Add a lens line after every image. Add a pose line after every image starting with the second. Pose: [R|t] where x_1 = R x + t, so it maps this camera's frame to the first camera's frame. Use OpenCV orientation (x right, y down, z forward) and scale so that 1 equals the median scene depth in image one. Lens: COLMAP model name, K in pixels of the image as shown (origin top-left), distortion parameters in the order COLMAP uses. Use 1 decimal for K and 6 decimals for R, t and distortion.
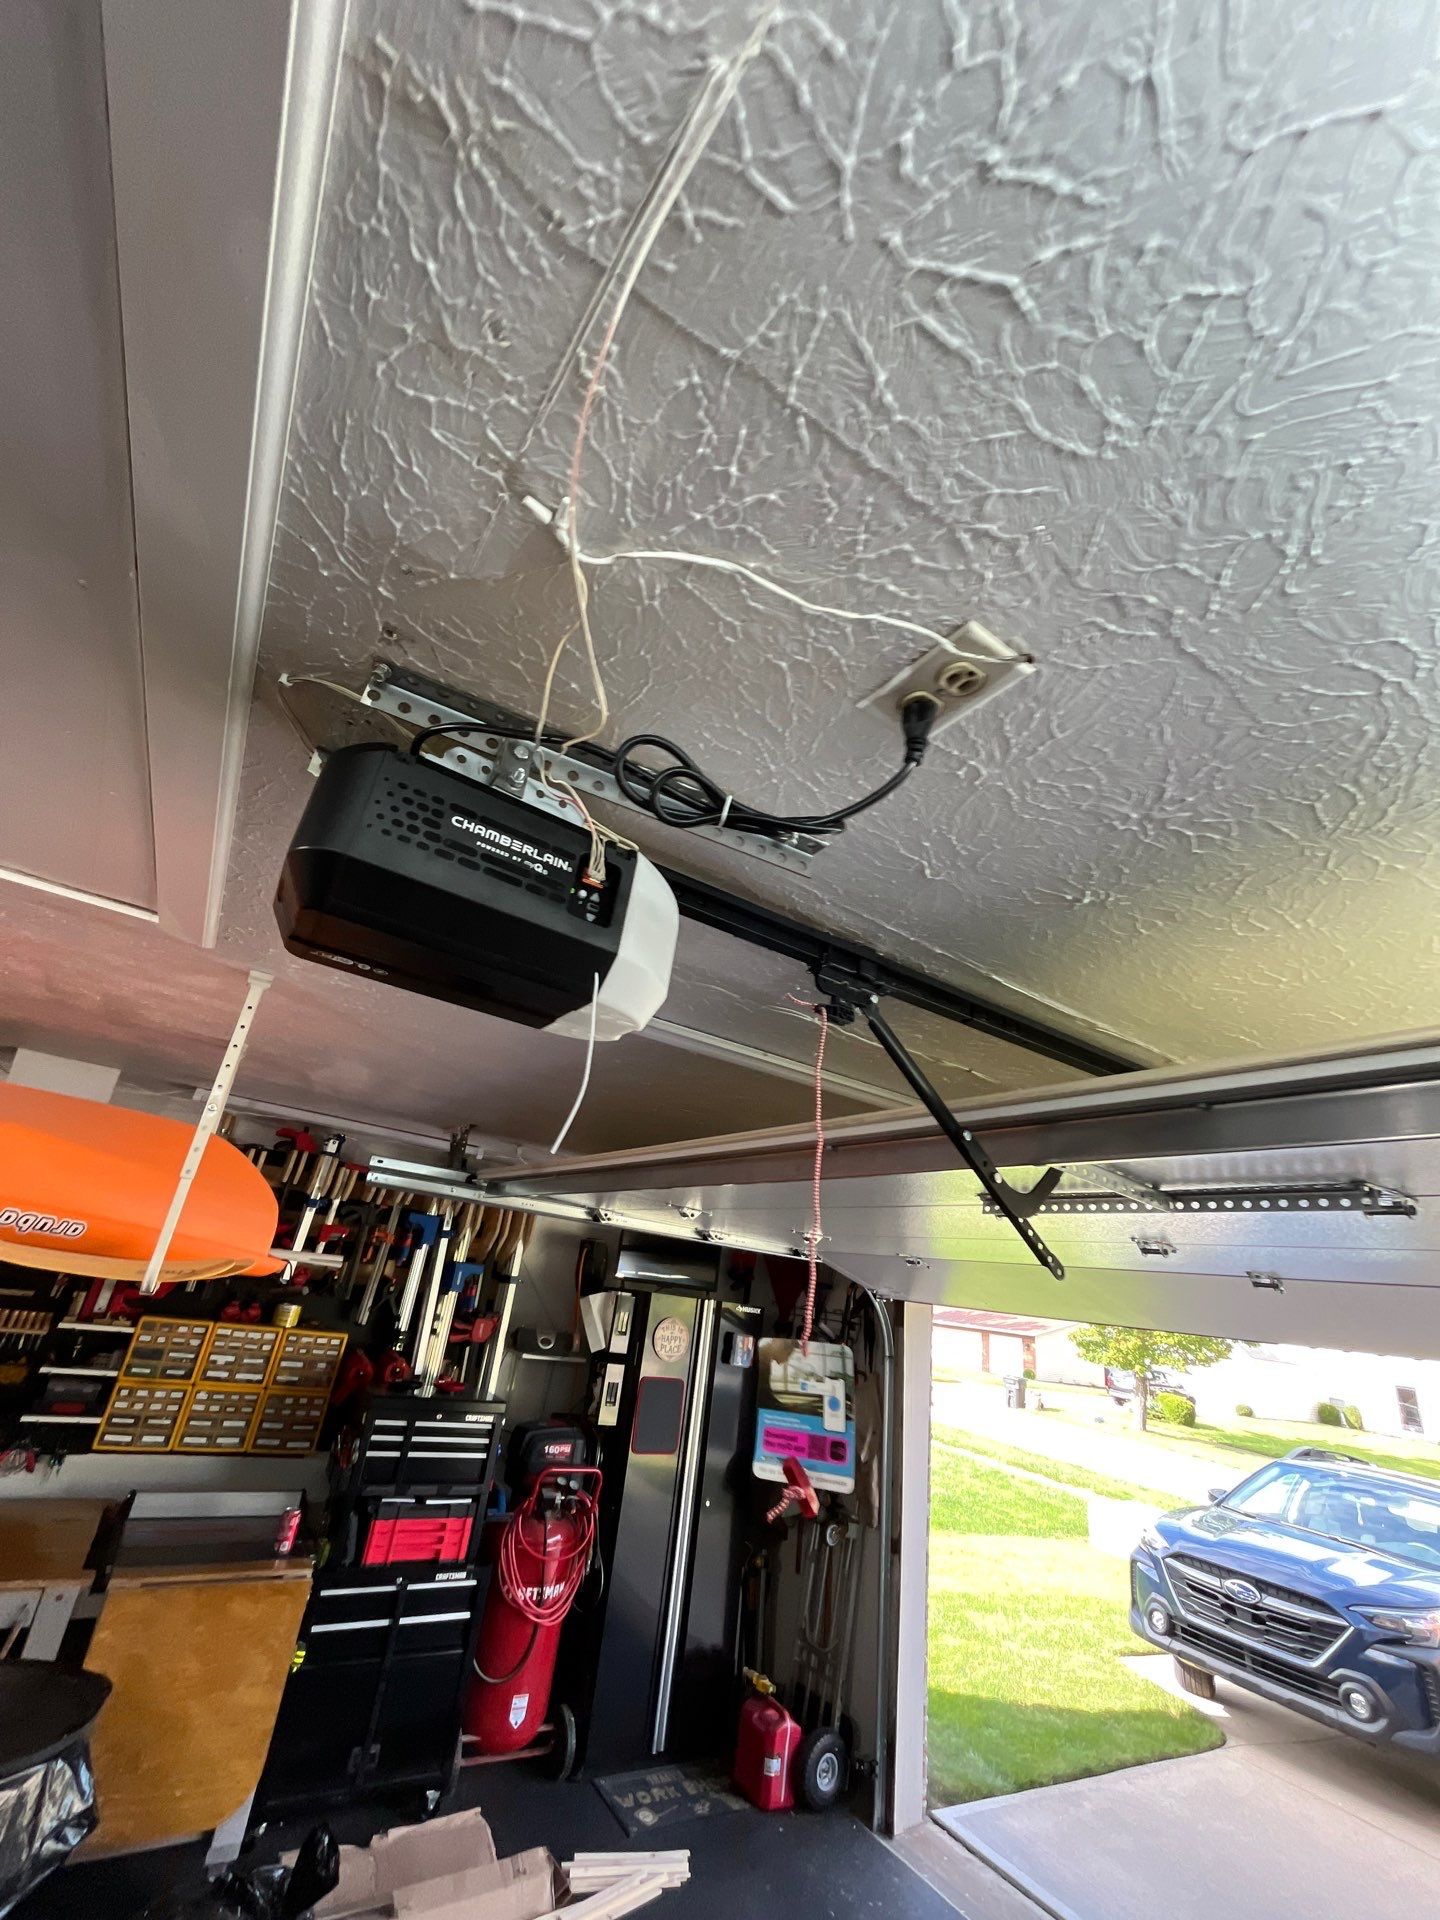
lens RADIAL K [[772.8, 0, 720.0], [0, 772.8, 957.9], [0, 0, 1]] dist [-0.002905, -0.000109]
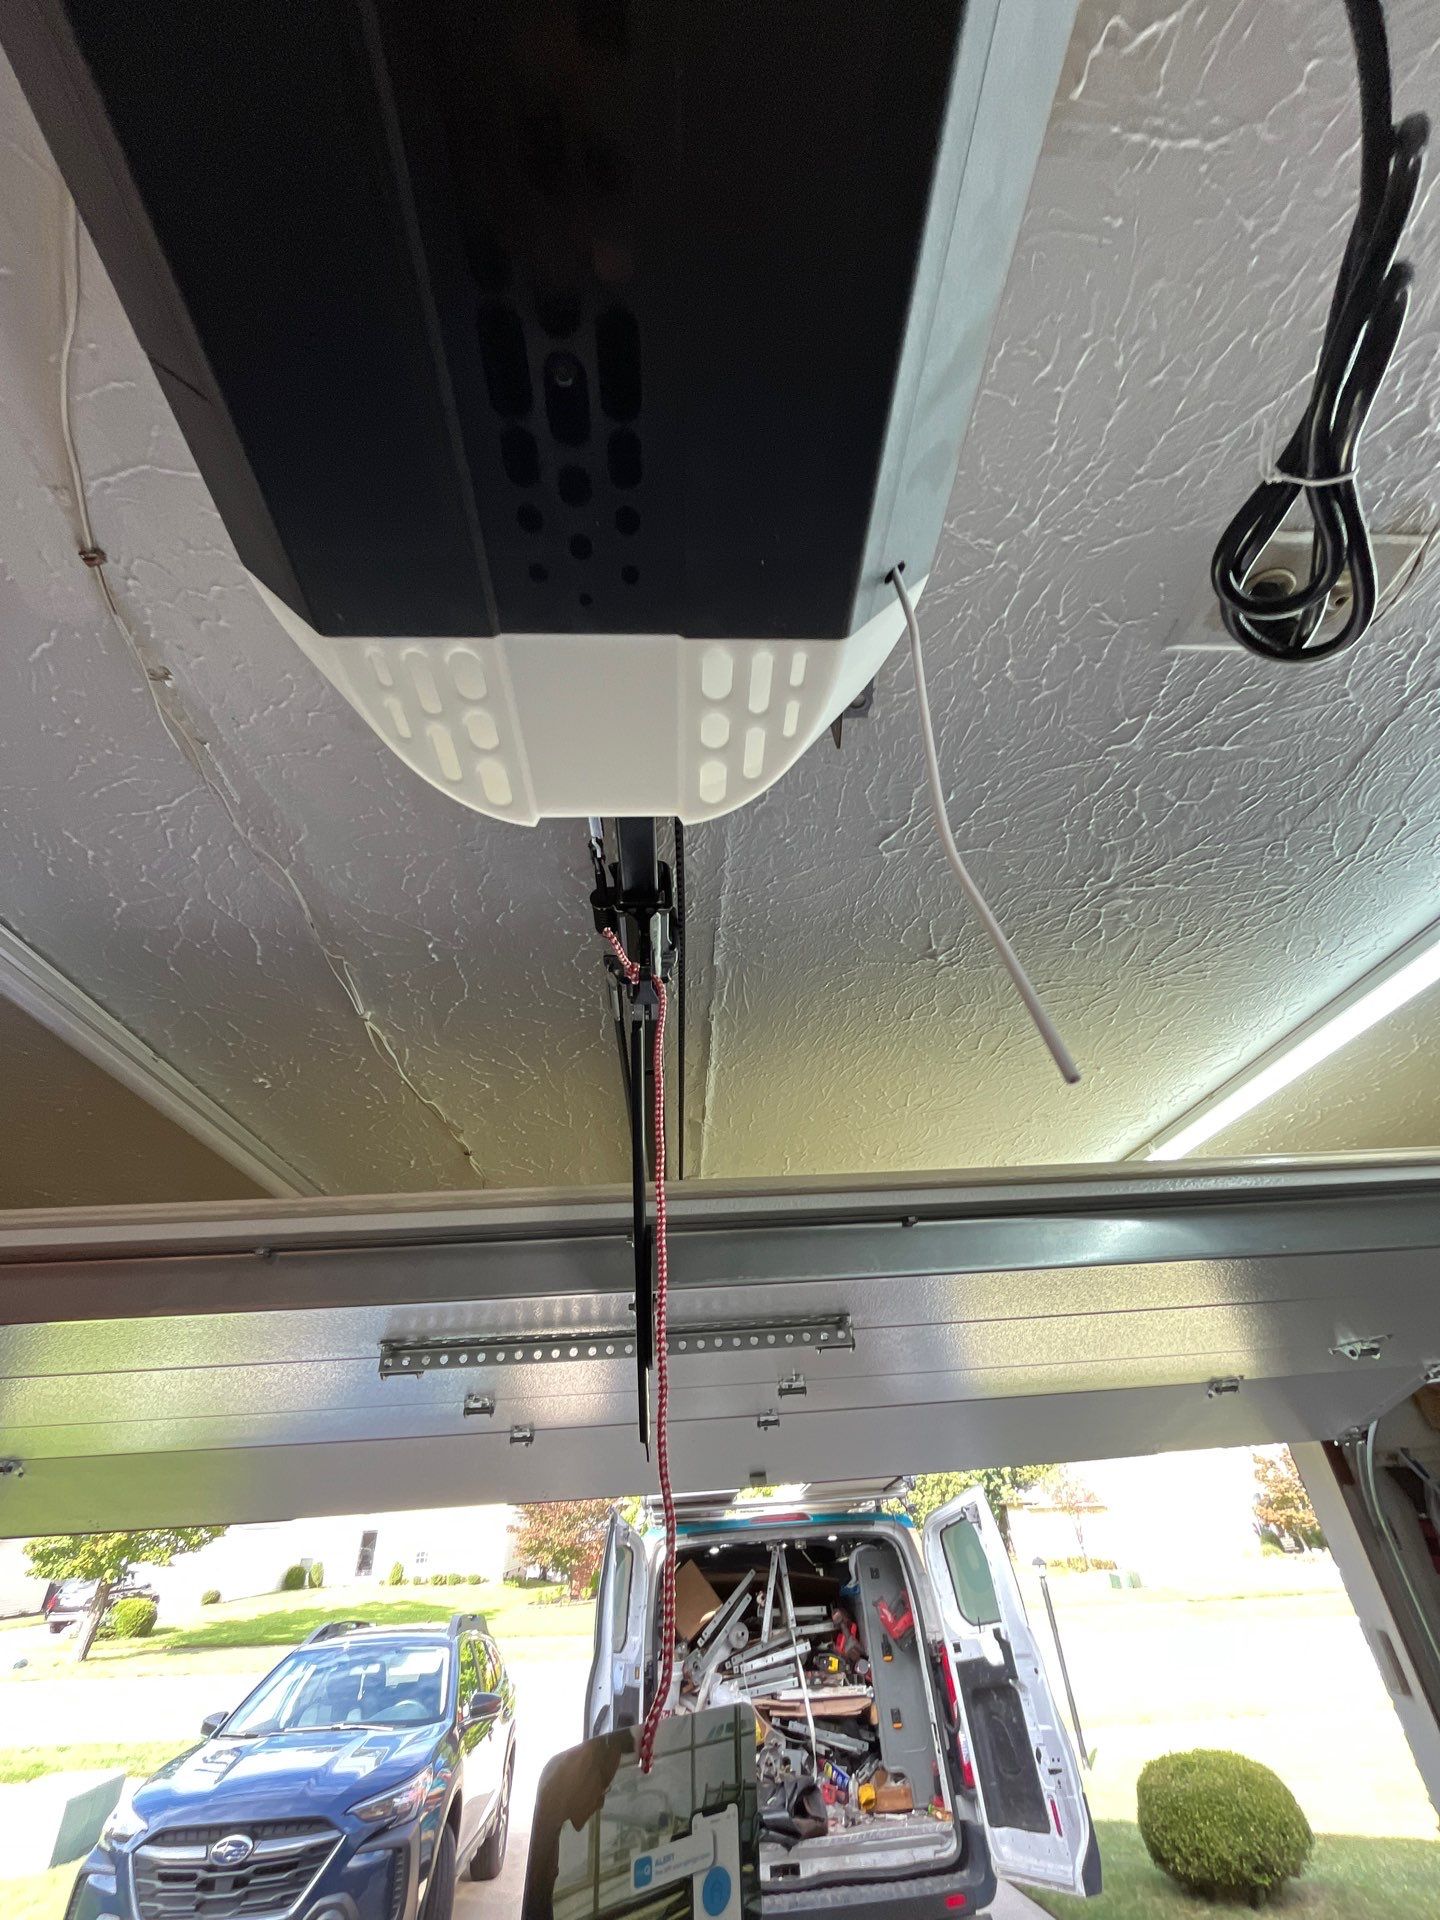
lens RADIAL K [[772.8, 0, 710.5], [0, 772.8, 959.4], [0, 0, 1]] dist [-0.002905, -0.000109]
pose [[0.510973, 0.361352, 0.779956, -0.073474], [-0.225385, 0.931927, -0.284103, 0.052241], [-0.829523, -0.030621, 0.557633, 0.171484]]
